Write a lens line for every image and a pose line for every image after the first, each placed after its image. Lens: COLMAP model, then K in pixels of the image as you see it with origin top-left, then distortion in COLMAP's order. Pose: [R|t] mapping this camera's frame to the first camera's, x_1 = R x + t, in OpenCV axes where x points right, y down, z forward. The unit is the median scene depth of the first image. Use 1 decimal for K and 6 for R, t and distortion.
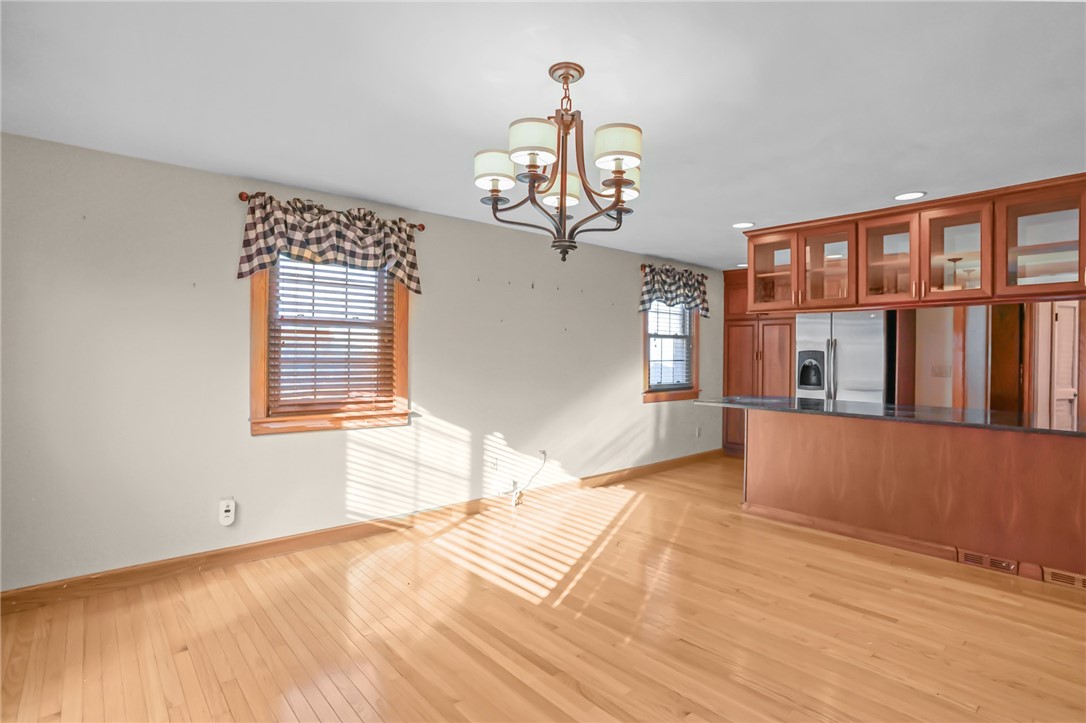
lens RADIAL K [[533.7, 0, 537.3], [0, 533.7, 359.0], [0, 0, 1]] dist [-0.082035, 0.036913]
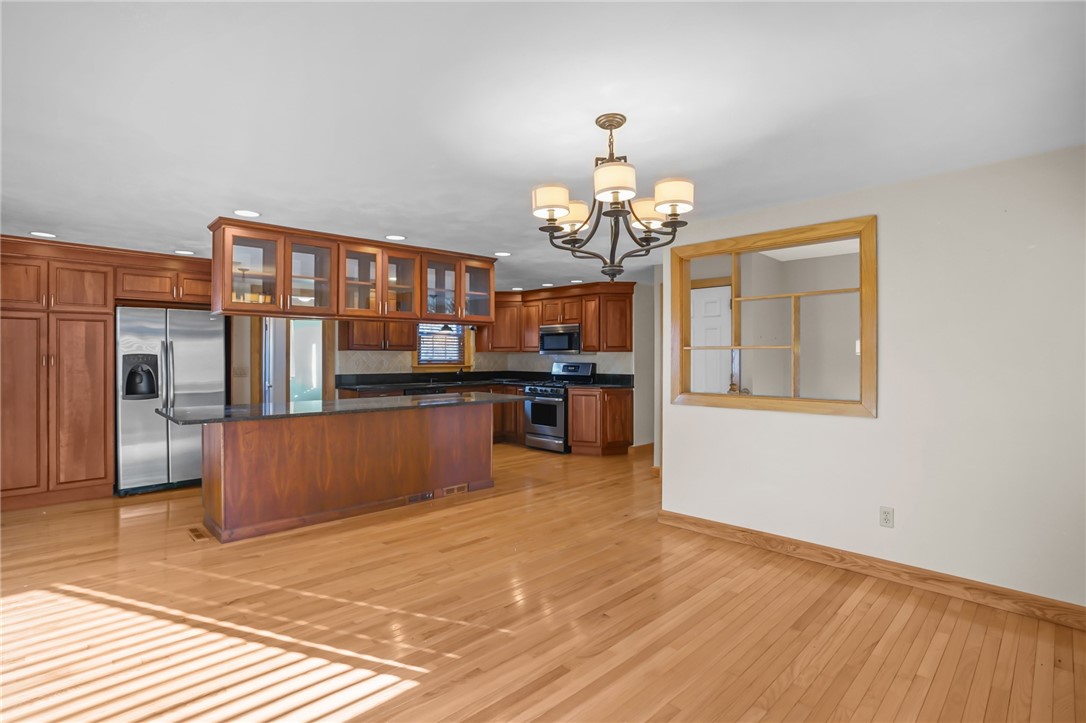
lens RADIAL K [[533.7, 0, 537.3], [0, 533.7, 359.0], [0, 0, 1]] dist [-0.082035, 0.036913]
pose [[-0.049587, -0.009315, 0.998726, -0.558142], [0.011615, 0.999884, 0.009902, -0.013090], [-0.998702, 0.012091, -0.049473, 0.620507]]
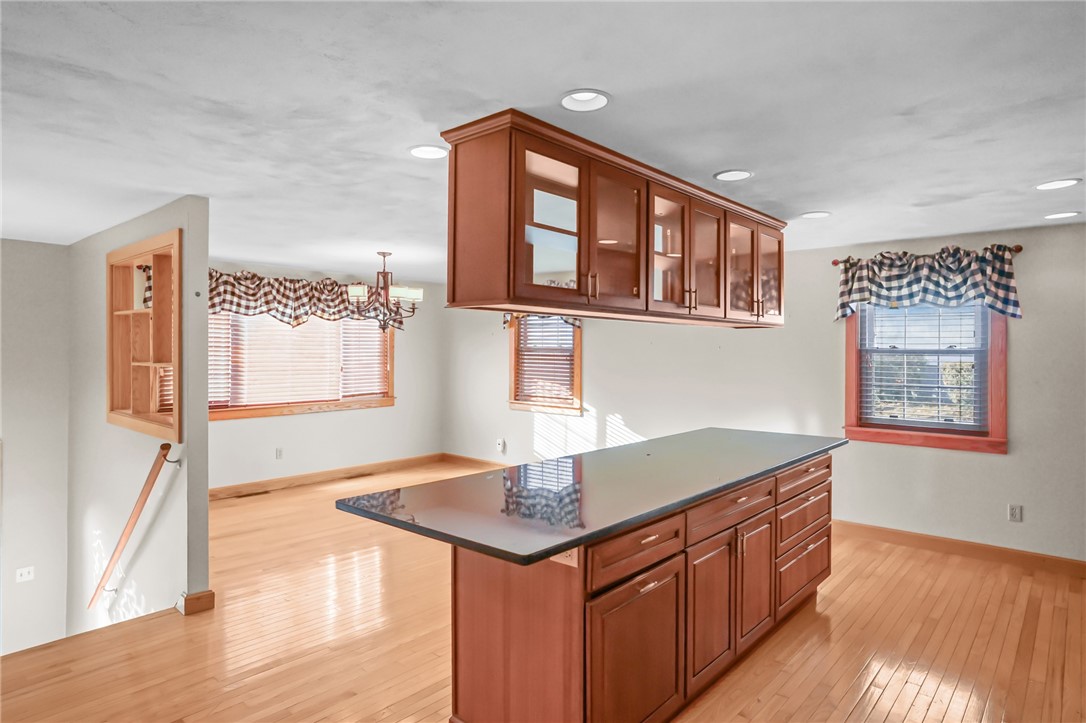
lens RADIAL K [[637.6, 0, 539.6], [0, 637.6, 350.4], [0, 0, 1]] dist [-0.050145, 0.044335]
pose [[0.147436, -0.004477, -0.989061, 1.591114], [-0.015841, 0.999851, -0.006887, -0.049237], [0.988945, 0.016683, 0.147343, 0.655747]]
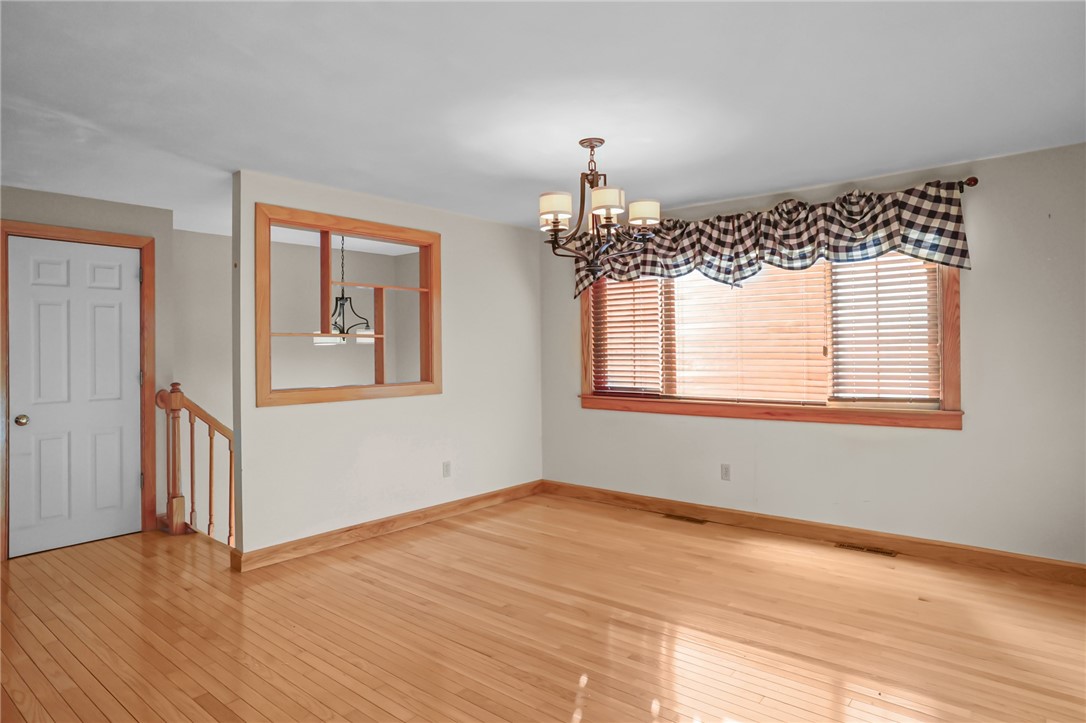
lens RADIAL K [[637.6, 0, 539.6], [0, 637.6, 350.4], [0, 0, 1]] dist [-0.050145, 0.044335]
pose [[-0.986073, -0.001228, -0.166311, 0.262891], [-0.003063, 0.999937, 0.010779, -0.008004], [0.166287, 0.011139, -0.986014, 1.356059]]
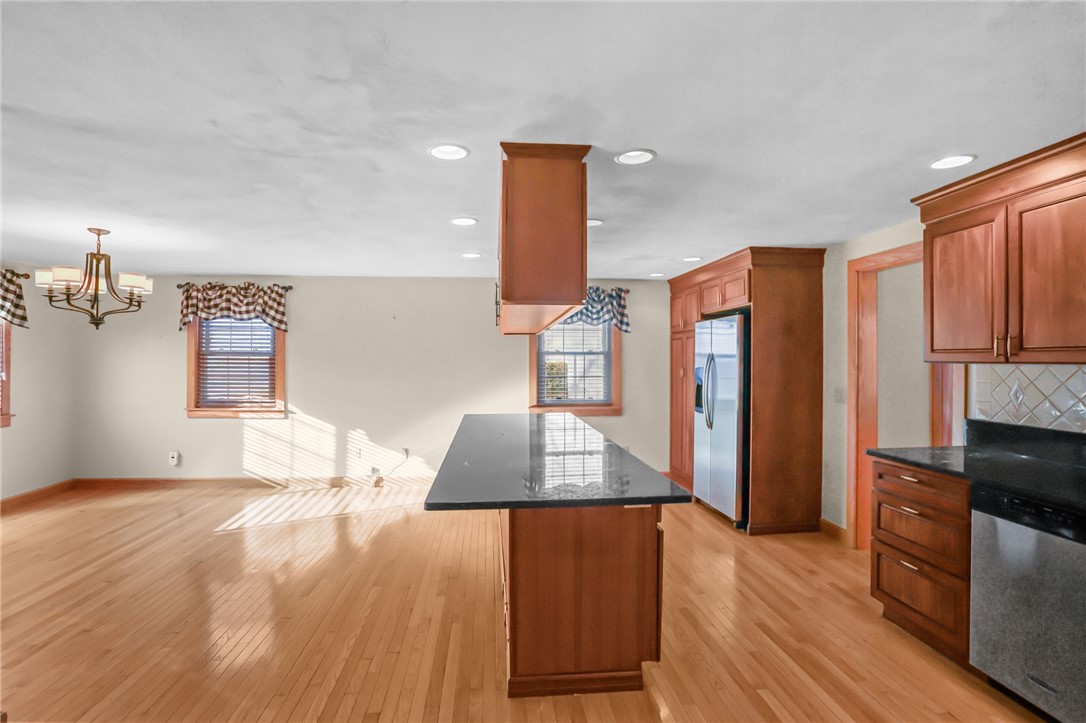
lens RADIAL K [[539.2, 0, 542.1], [0, 539.2, 355.2], [0, 0, 1]] dist [-0.038275, 0.000571]
pose [[0.811991, -0.010652, -0.583573, 1.315873], [-0.001655, 0.999787, -0.020552, -0.027846], [0.583668, 0.017654, 0.811801, 0.197070]]
